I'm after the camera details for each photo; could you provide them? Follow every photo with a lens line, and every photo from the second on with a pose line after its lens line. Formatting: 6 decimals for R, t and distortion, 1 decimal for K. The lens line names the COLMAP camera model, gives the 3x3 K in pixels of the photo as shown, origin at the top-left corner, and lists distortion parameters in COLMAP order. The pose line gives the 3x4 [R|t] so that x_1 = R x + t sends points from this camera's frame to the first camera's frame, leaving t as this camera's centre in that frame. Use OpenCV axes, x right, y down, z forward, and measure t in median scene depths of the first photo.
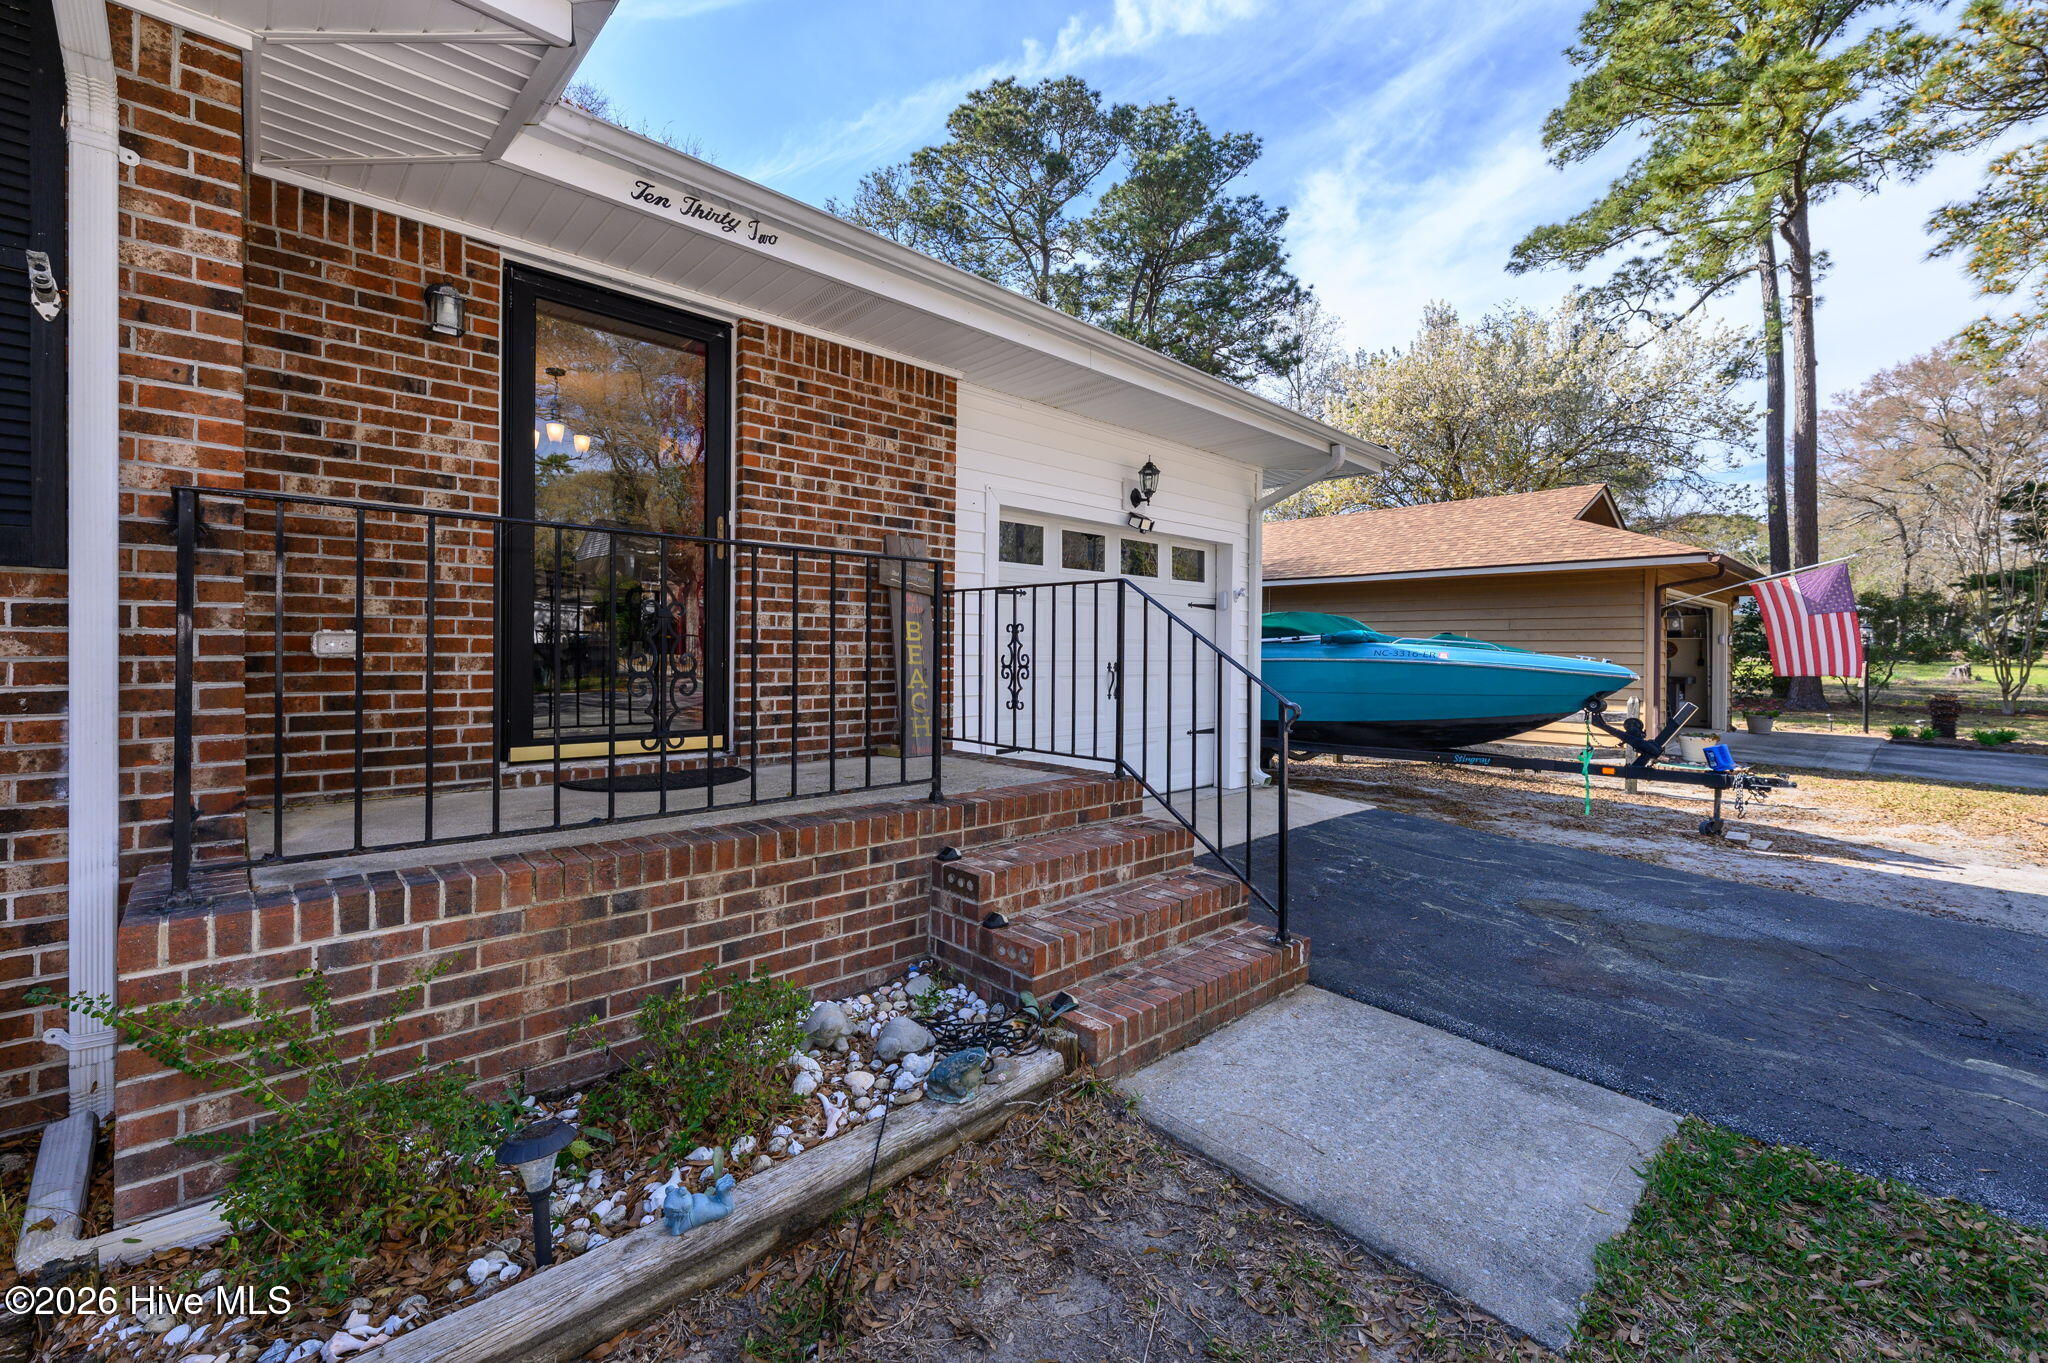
lens RADIAL K [[853.9, 0, 1020.1], [0, 853.9, 651.4], [0, 0, 1]] dist [0.000125, -0.000481]
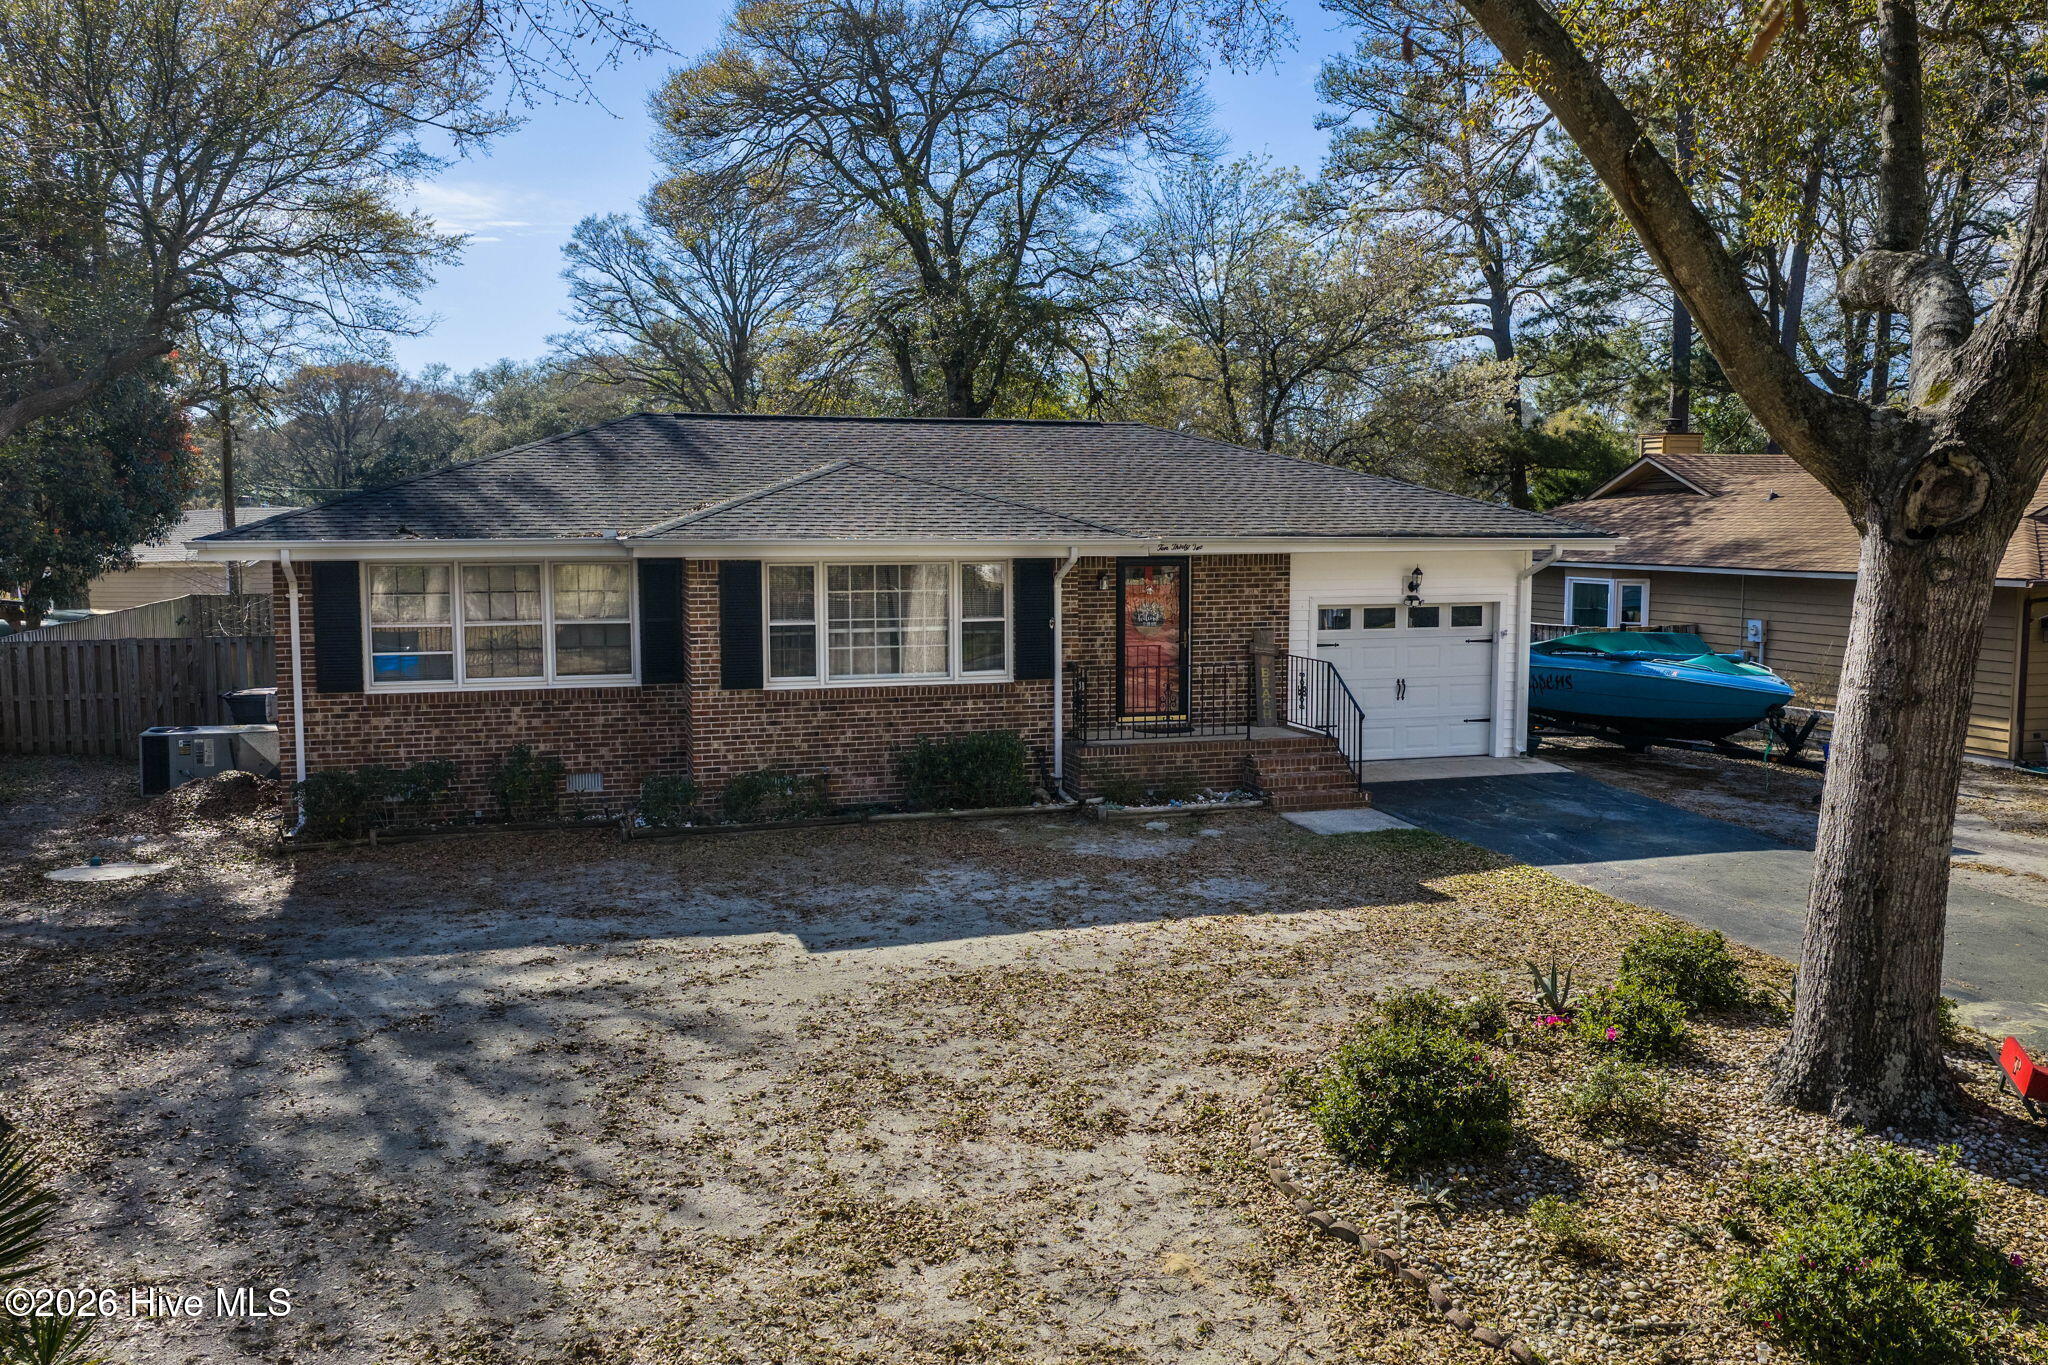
lens RADIAL K [[1719.3, 0, 1021.0], [0, 1719.3, 686.8], [0, 0, 1]] dist [0.003815, -0.020693]
pose [[0.898618, 0.034080, -0.437406, 0.911377], [0.008790, 0.995380, 0.095612, -0.301661], [0.438644, -0.089764, 0.894167, -2.387843]]
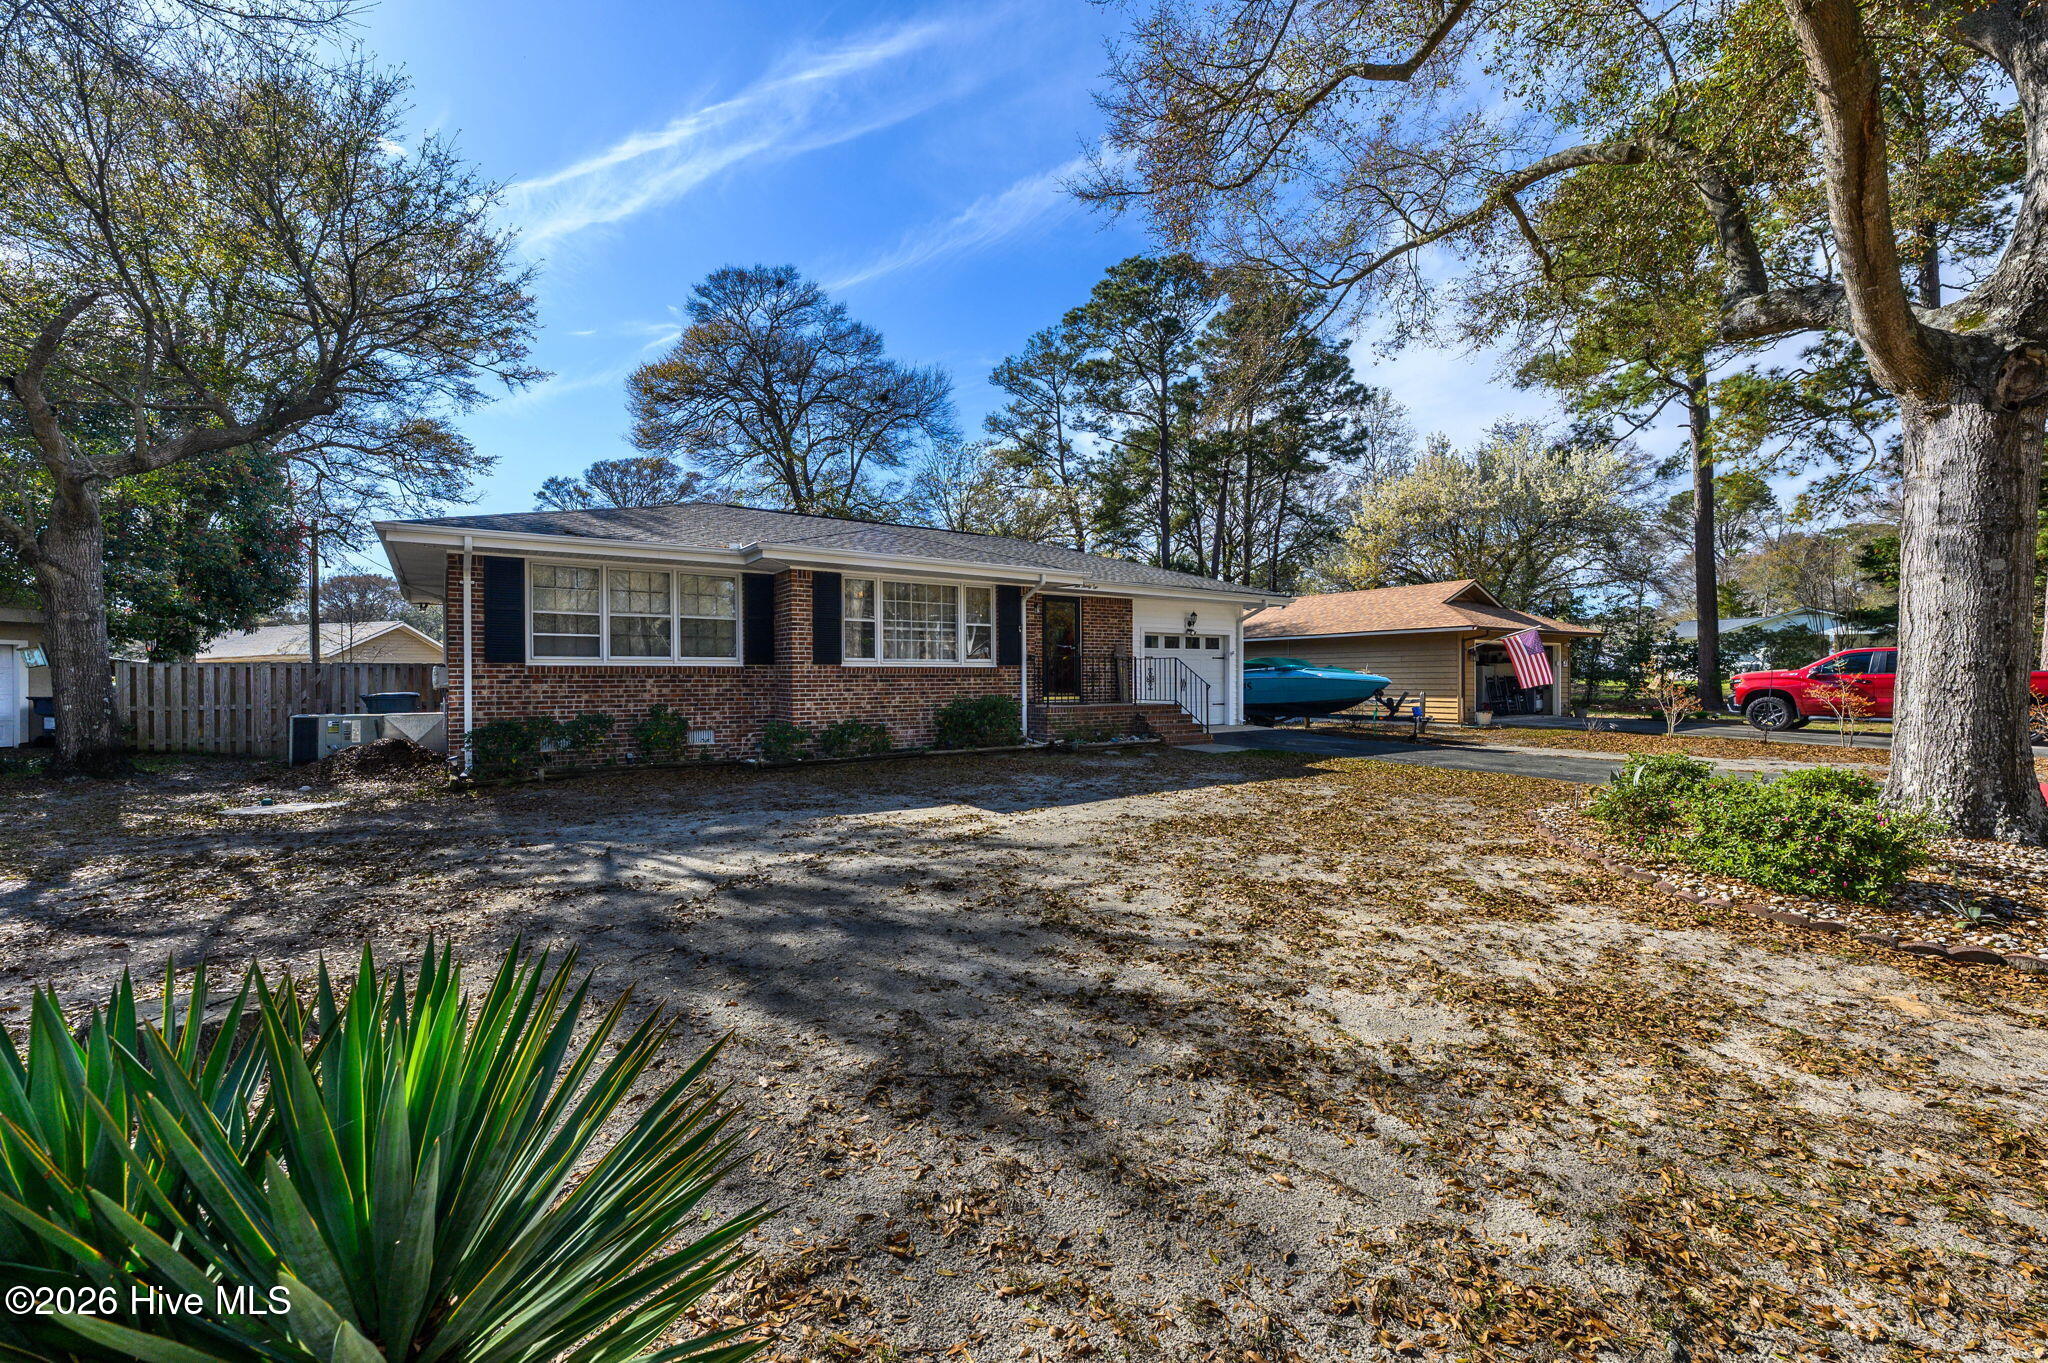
lens RADIAL K [[843.6, 0, 1018.2], [0, 843.6, 684.0], [0, 0, 1]] dist [-0.003323, 0.000283]
pose [[0.988308, -0.012396, -0.151968, -0.011230], [0.013321, 0.999898, 0.005070, 0.008103], [0.151890, -0.007035, 0.988372, -1.904335]]
